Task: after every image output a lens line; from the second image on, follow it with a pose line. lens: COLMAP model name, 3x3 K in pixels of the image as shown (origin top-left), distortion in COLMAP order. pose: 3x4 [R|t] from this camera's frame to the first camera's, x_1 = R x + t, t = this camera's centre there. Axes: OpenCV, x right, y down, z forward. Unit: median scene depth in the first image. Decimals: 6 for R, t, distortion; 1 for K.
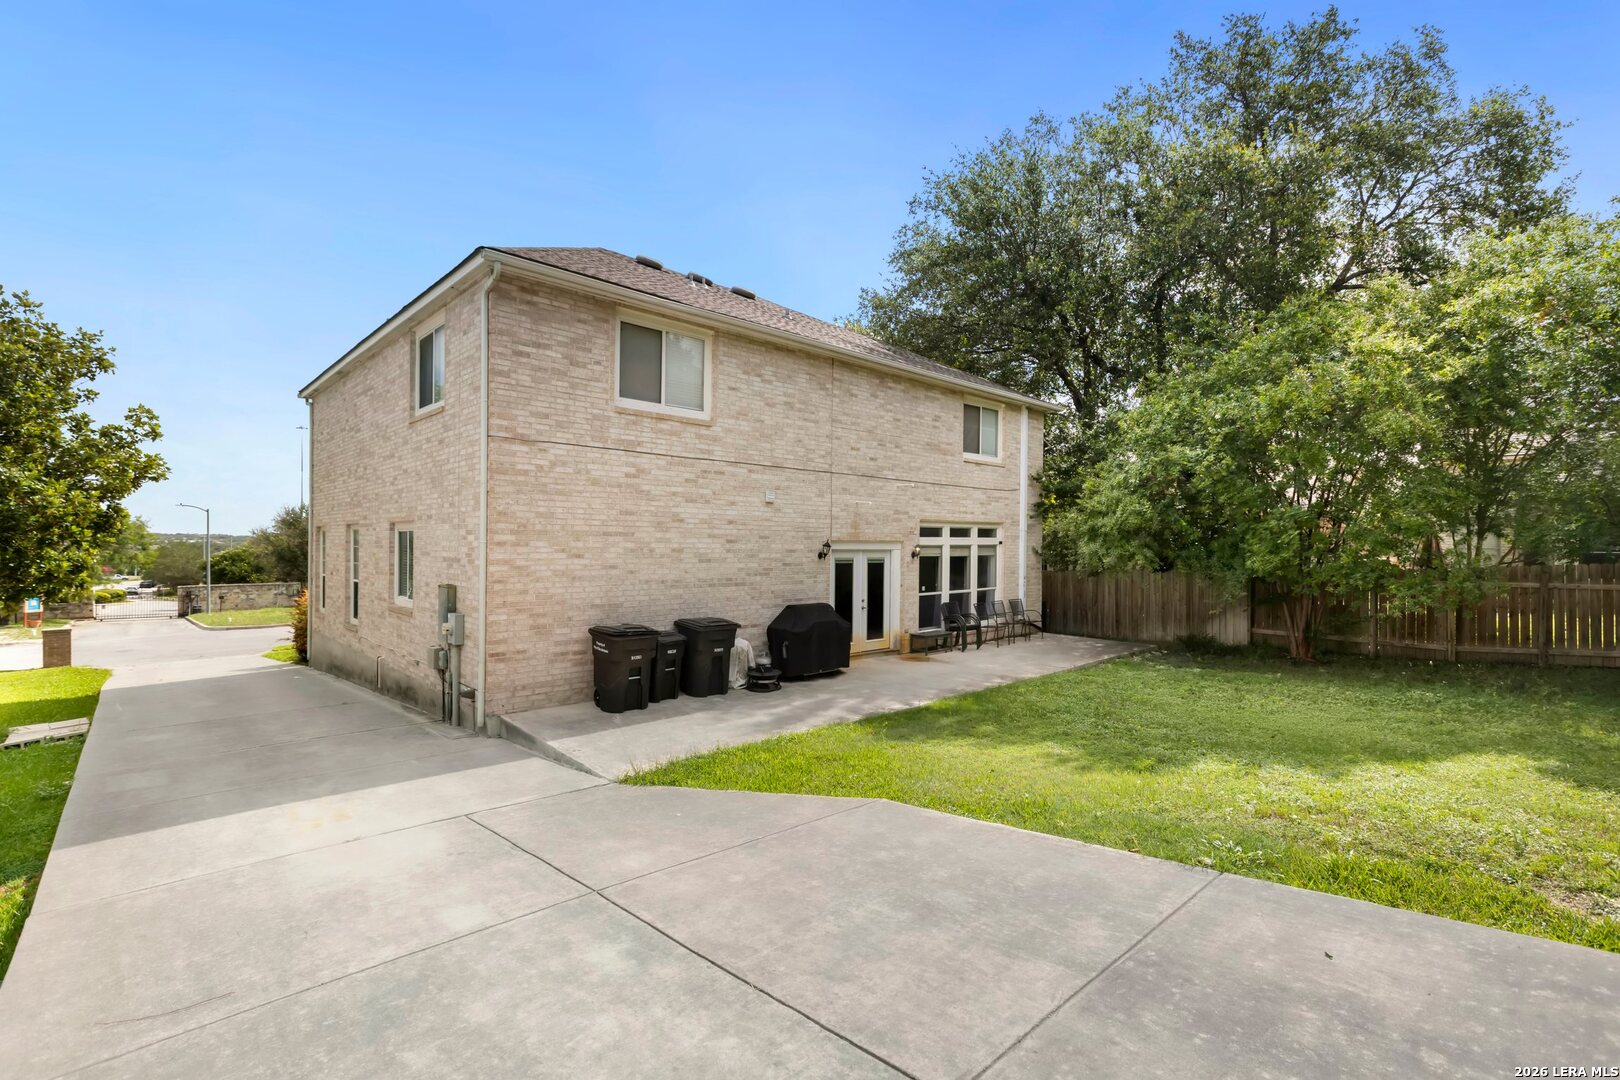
lens RADIAL K [[744.0, 0, 810.7], [0, 744.0, 541.2], [0, 0, 1]] dist [0.000092, 0.000085]
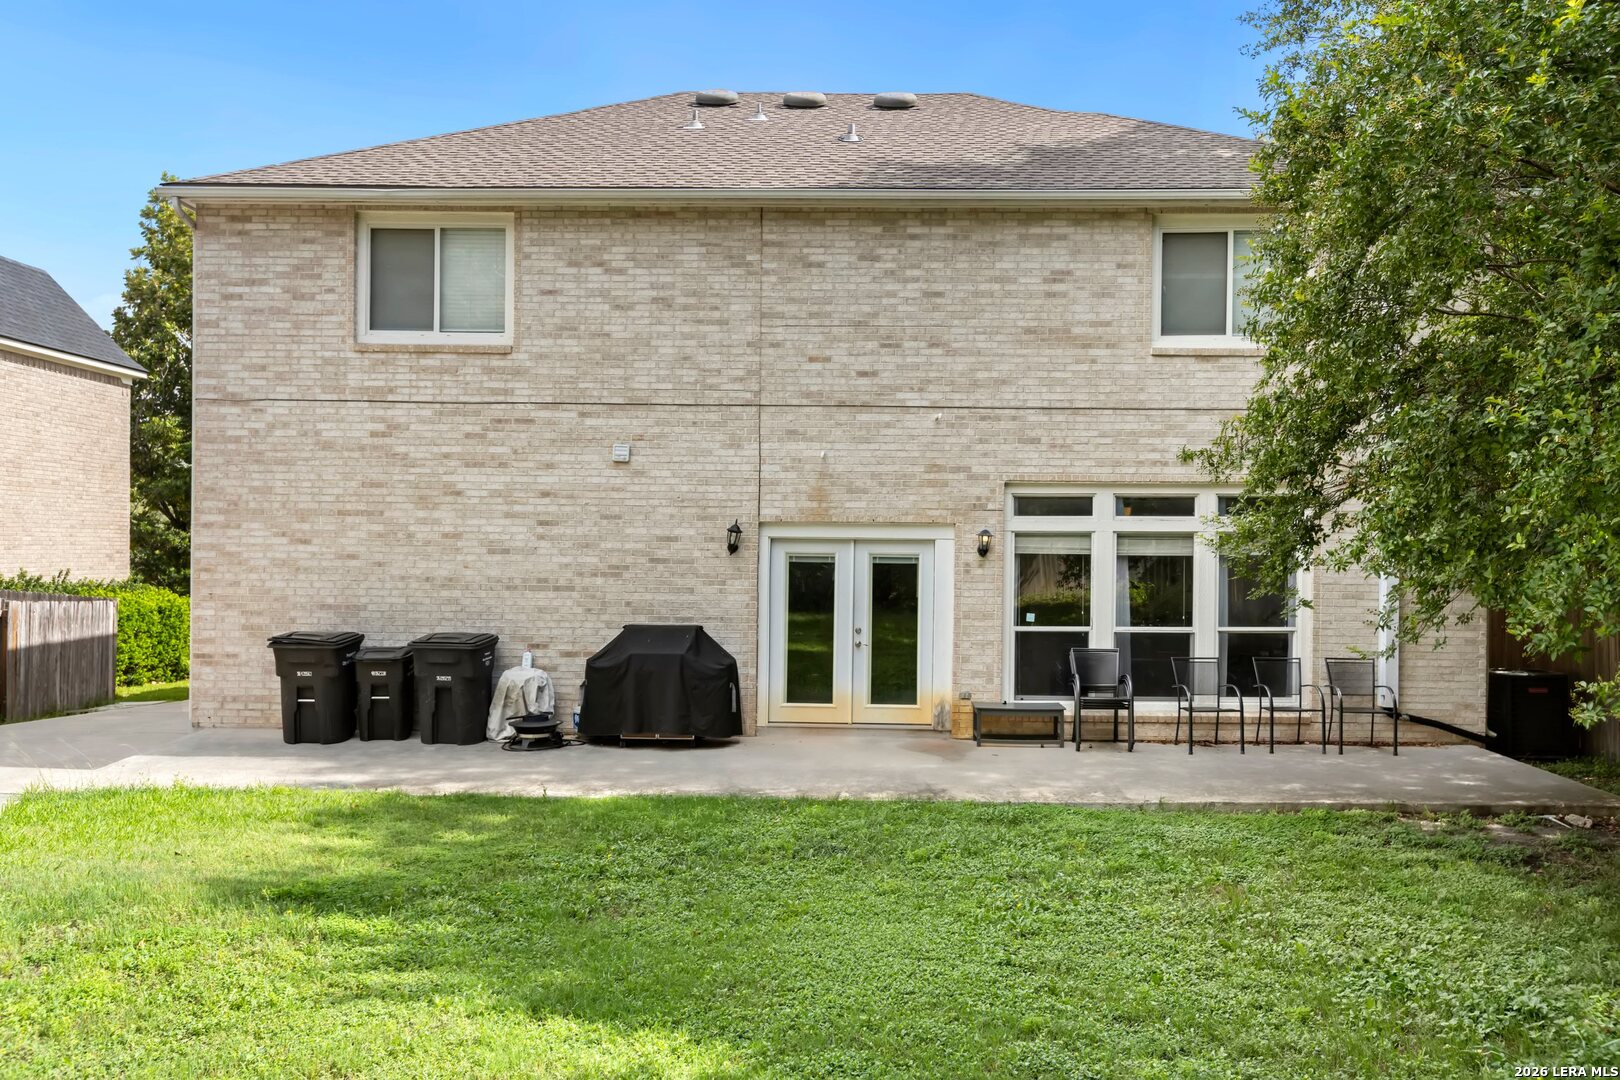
lens RADIAL K [[1302.4, 0, 810.1], [0, 1302.4, 541.7], [0, 0, 1]] dist [0.014364, -0.005252]
pose [[0.696624, -0.001105, -0.717435, 0.917543], [-0.002432, 0.999989, -0.003901, 0.021428], [0.717432, 0.004462, 0.696614, 0.372252]]
